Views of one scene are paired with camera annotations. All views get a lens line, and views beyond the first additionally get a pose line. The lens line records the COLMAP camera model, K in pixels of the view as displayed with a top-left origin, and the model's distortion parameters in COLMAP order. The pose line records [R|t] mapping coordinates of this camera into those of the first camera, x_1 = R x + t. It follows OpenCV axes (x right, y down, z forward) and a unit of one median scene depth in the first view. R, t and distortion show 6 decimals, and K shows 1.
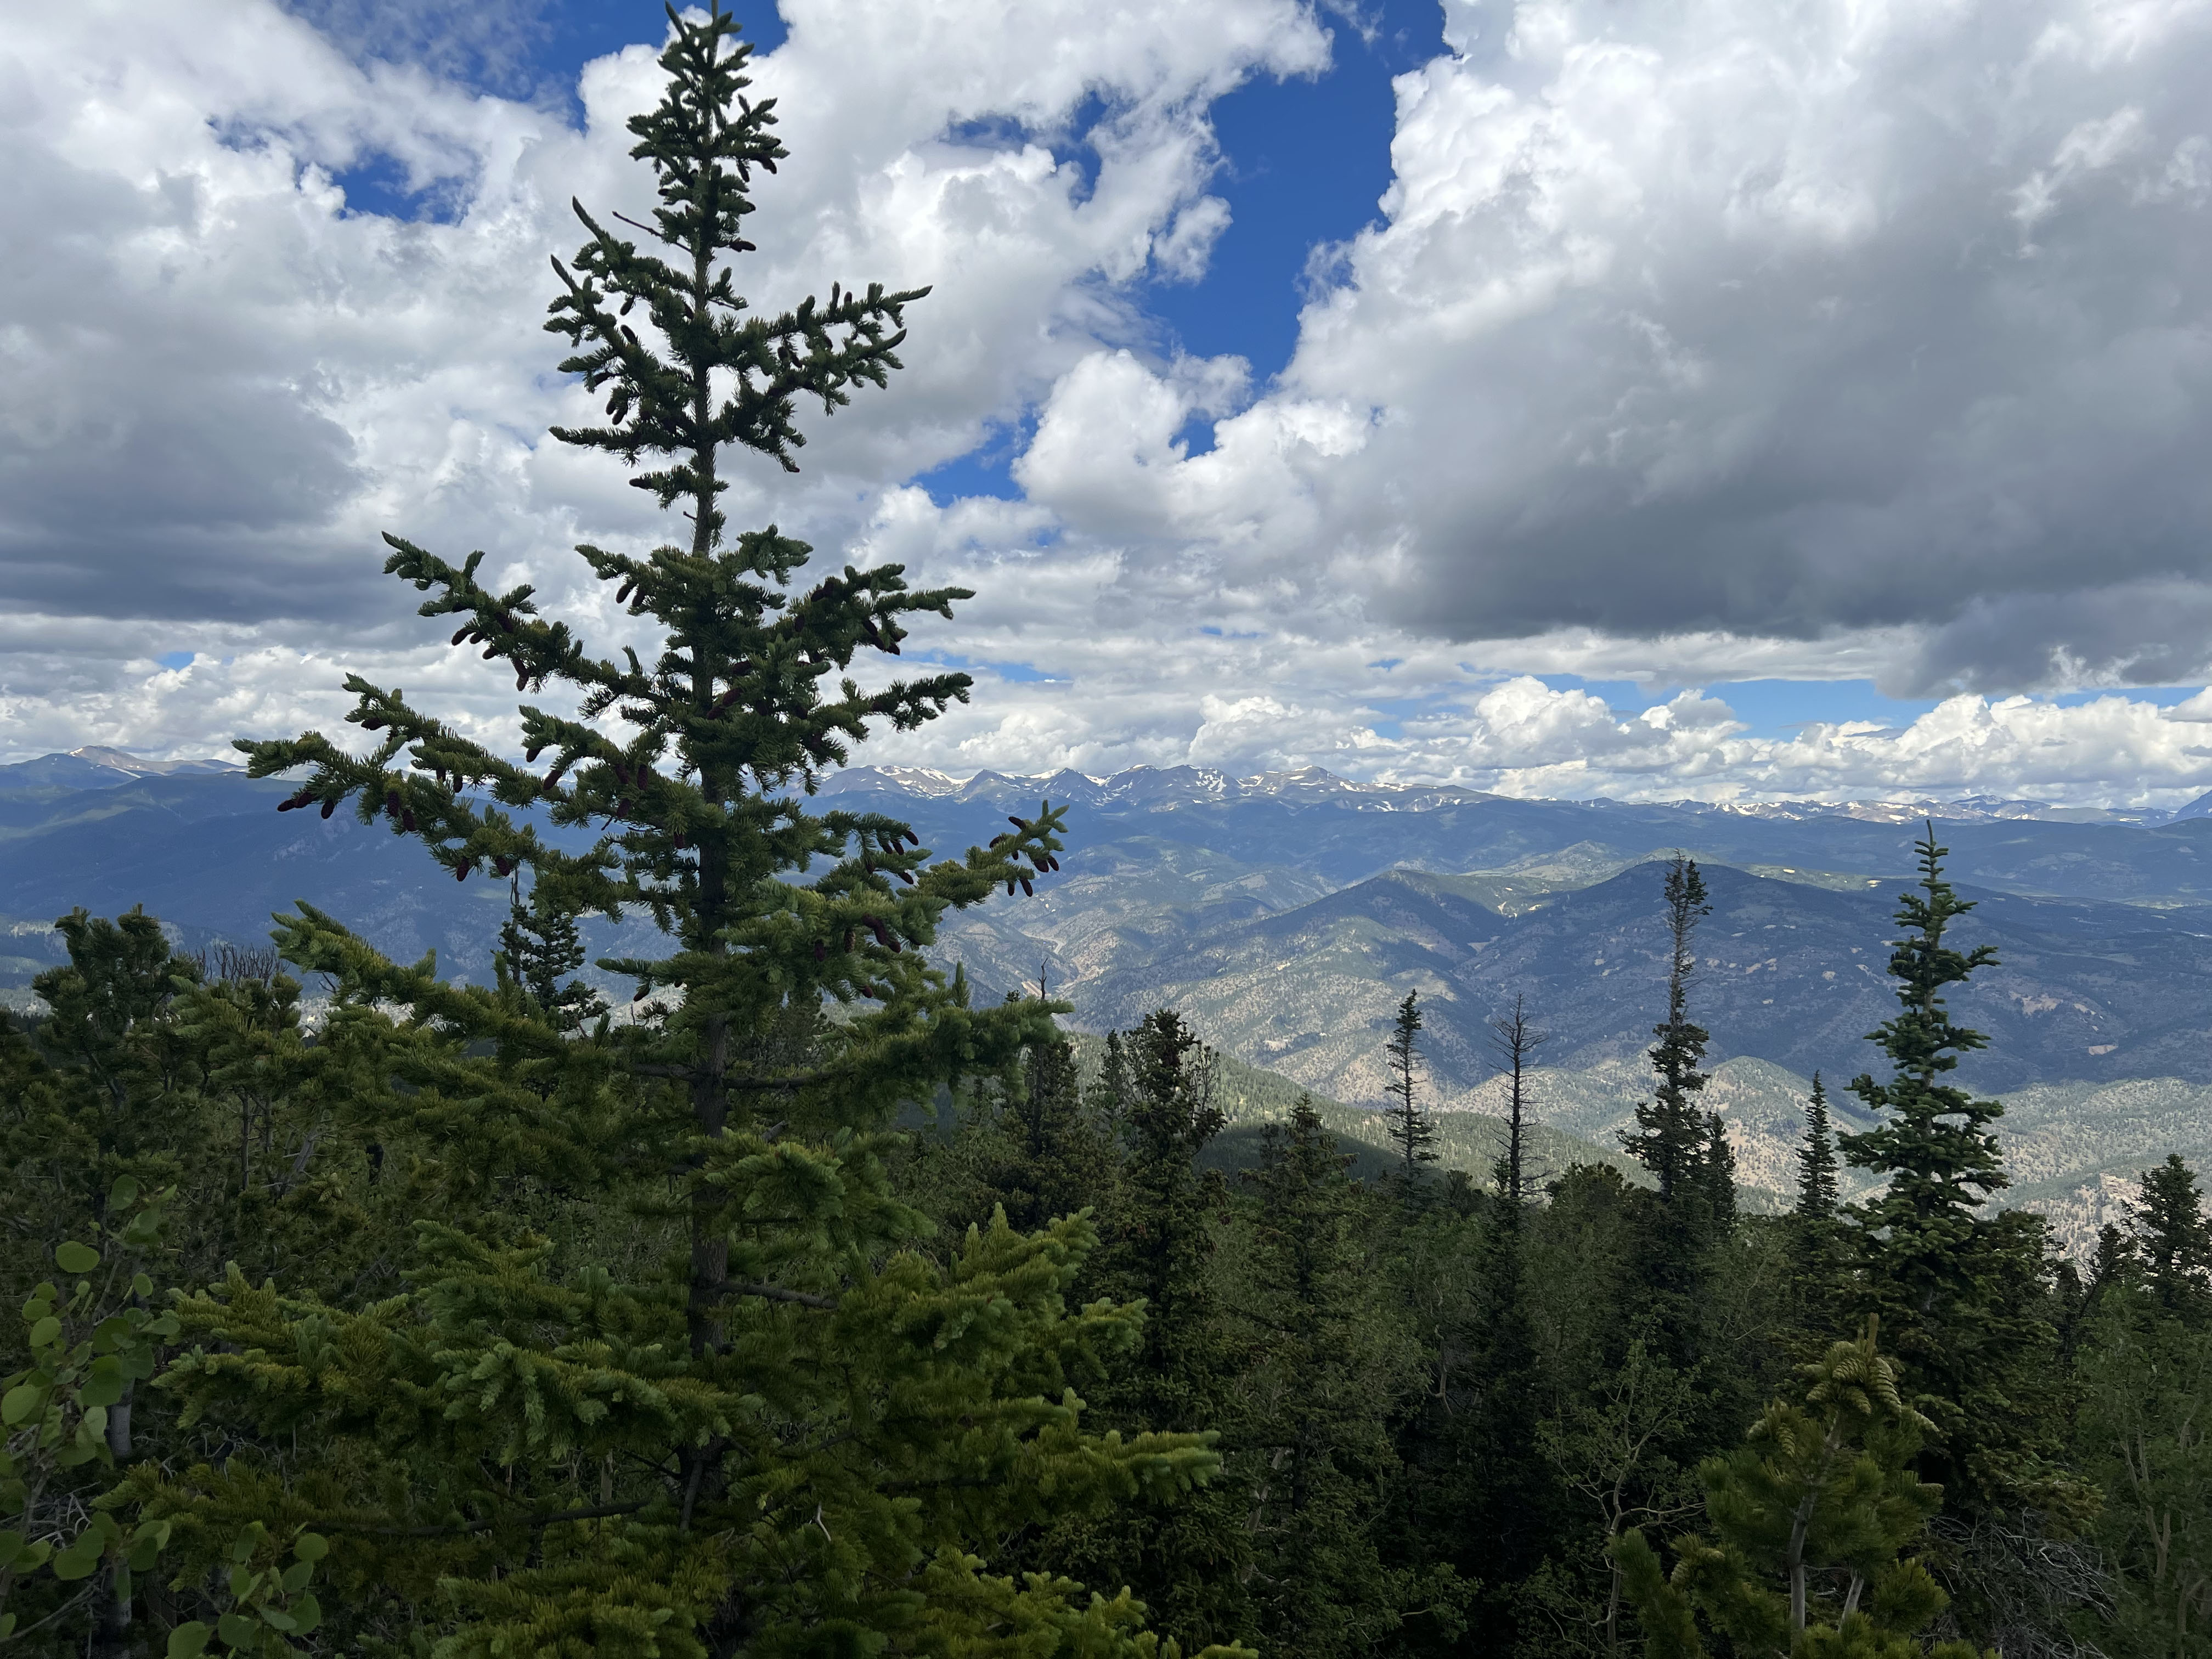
lens RADIAL K [[1608.7, 0, 1105.6], [0, 1608.7, 824.0], [0, 0, 1]] dist [-0.000193, -0.023022]
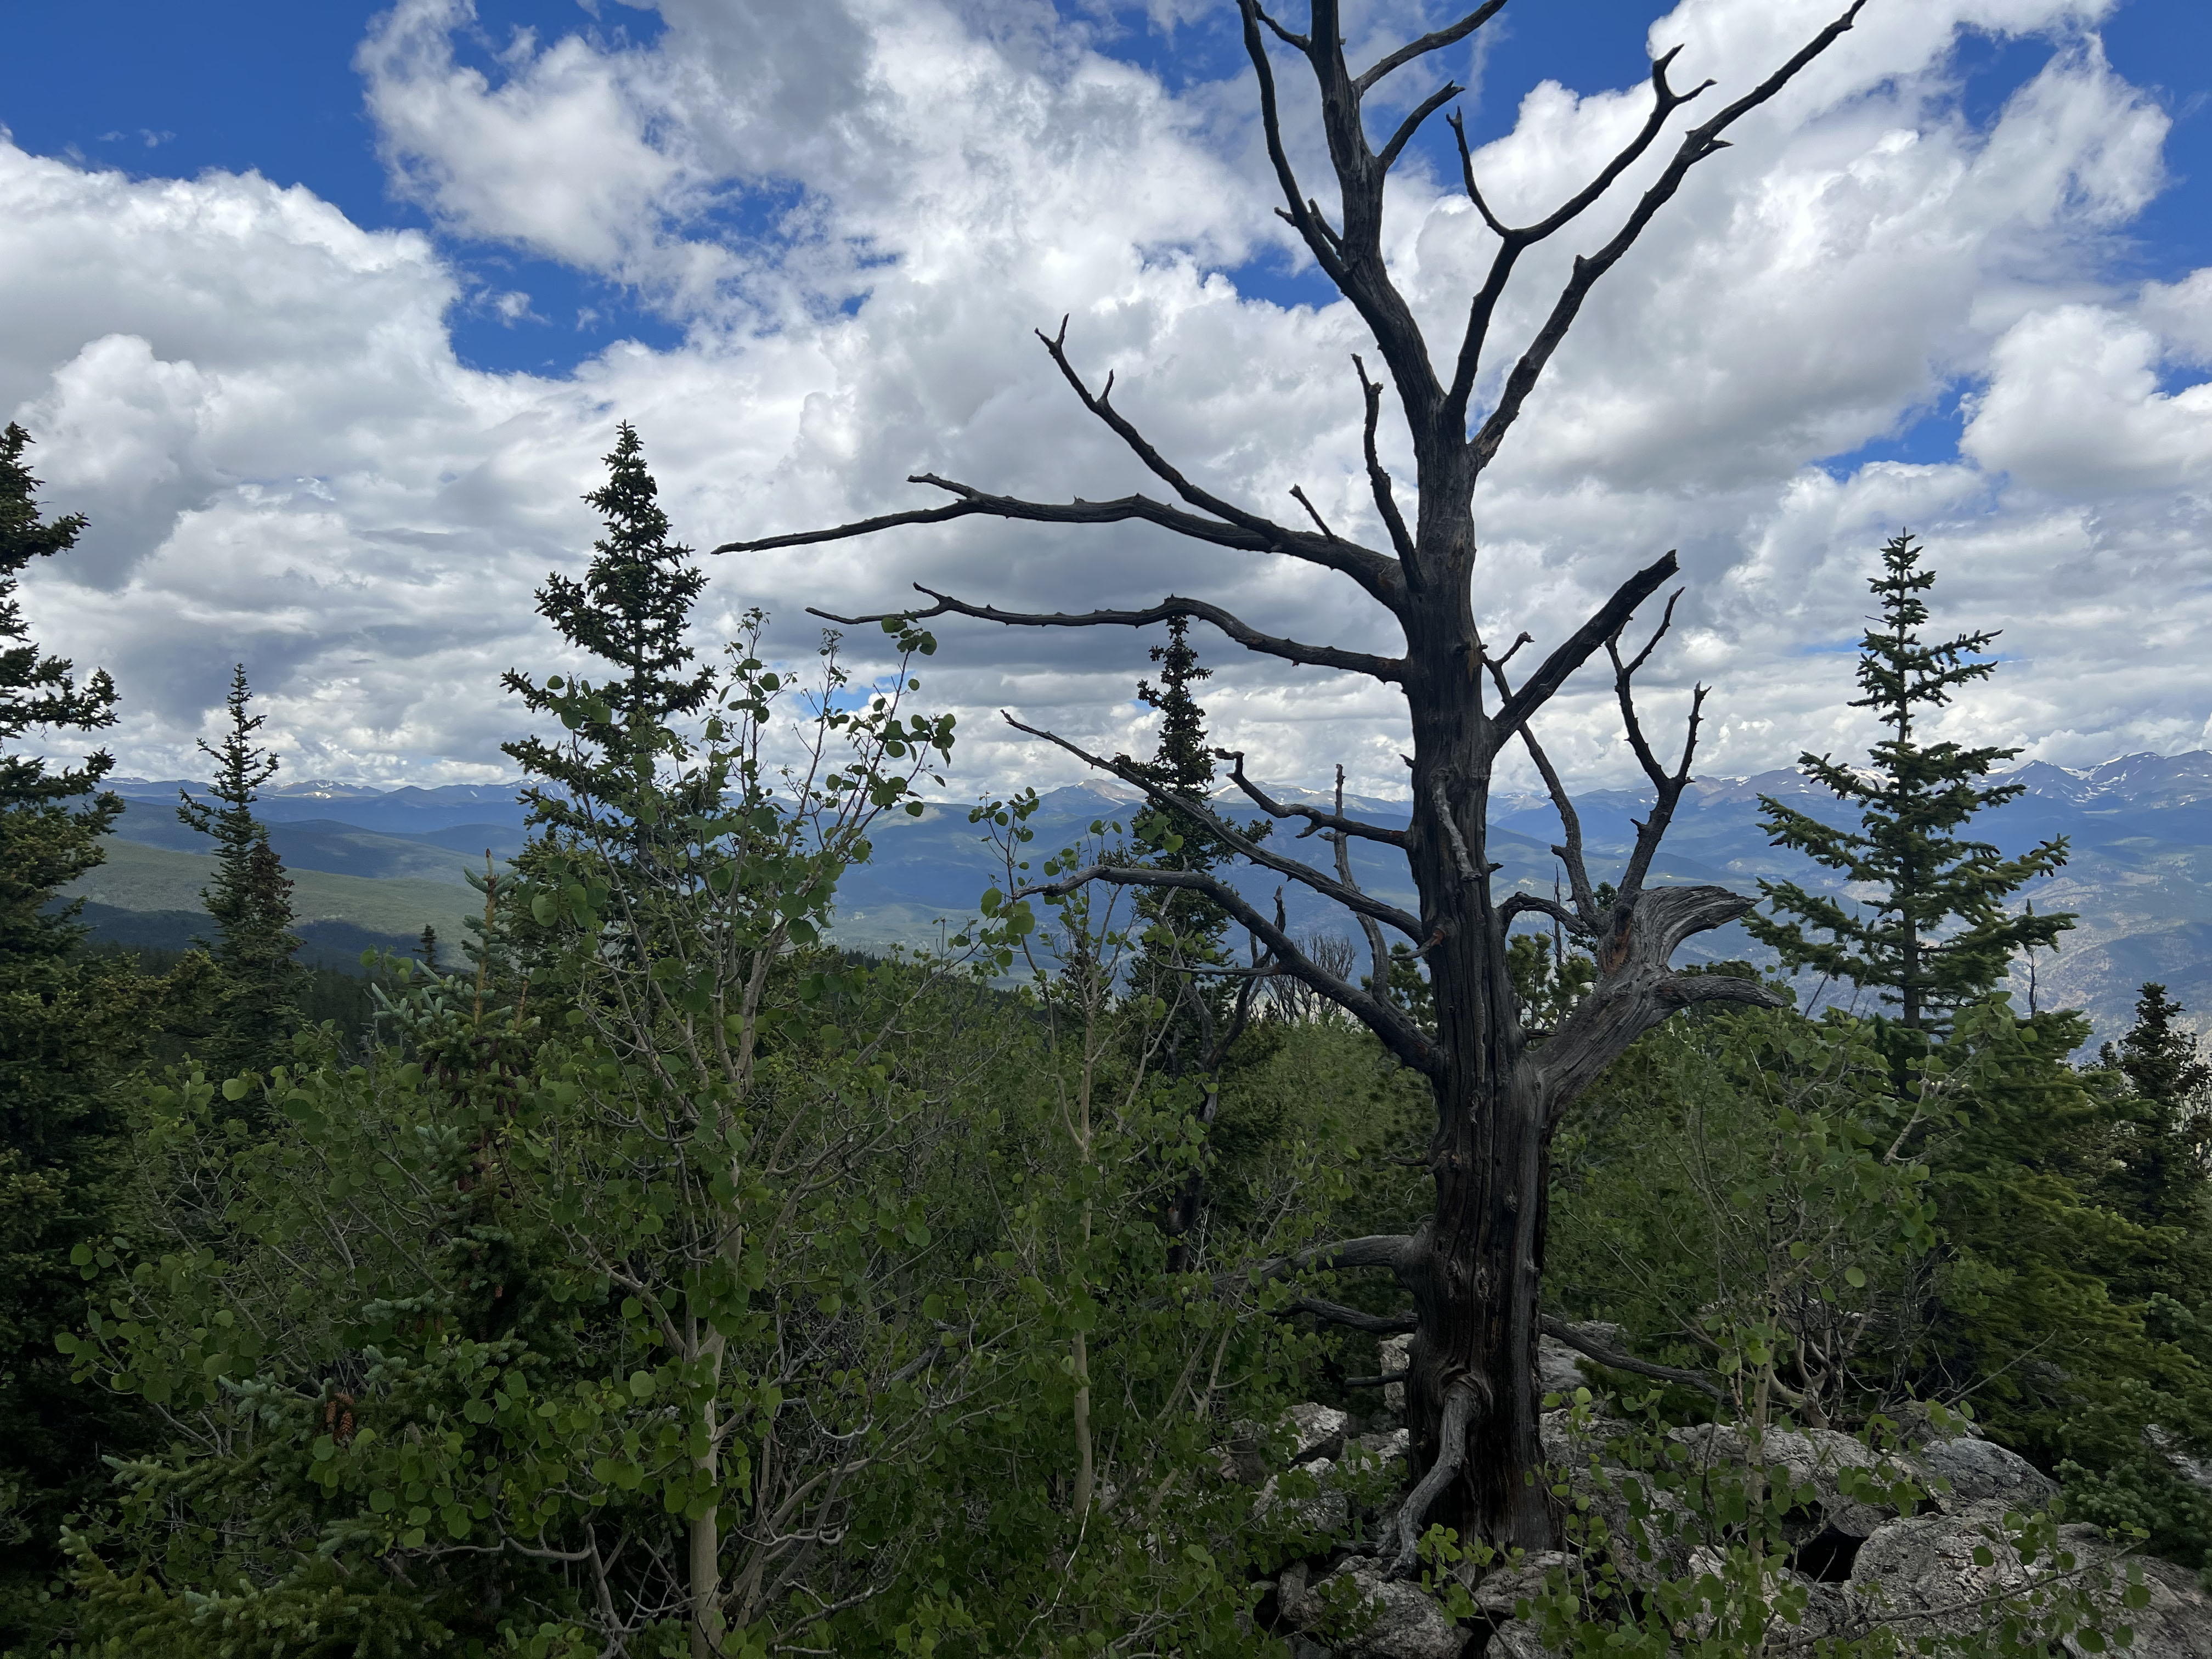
lens RADIAL K [[1696.3, 0, 1106.2], [0, 1696.3, 809.6], [0, 0, 1]] dist [0.042221, 0.000869]
pose [[0.869189, -0.026718, -0.493758, -0.010194], [0.019535, 0.999615, -0.019702, -0.030702], [0.494094, 0.007479, 0.869376, -1.991989]]
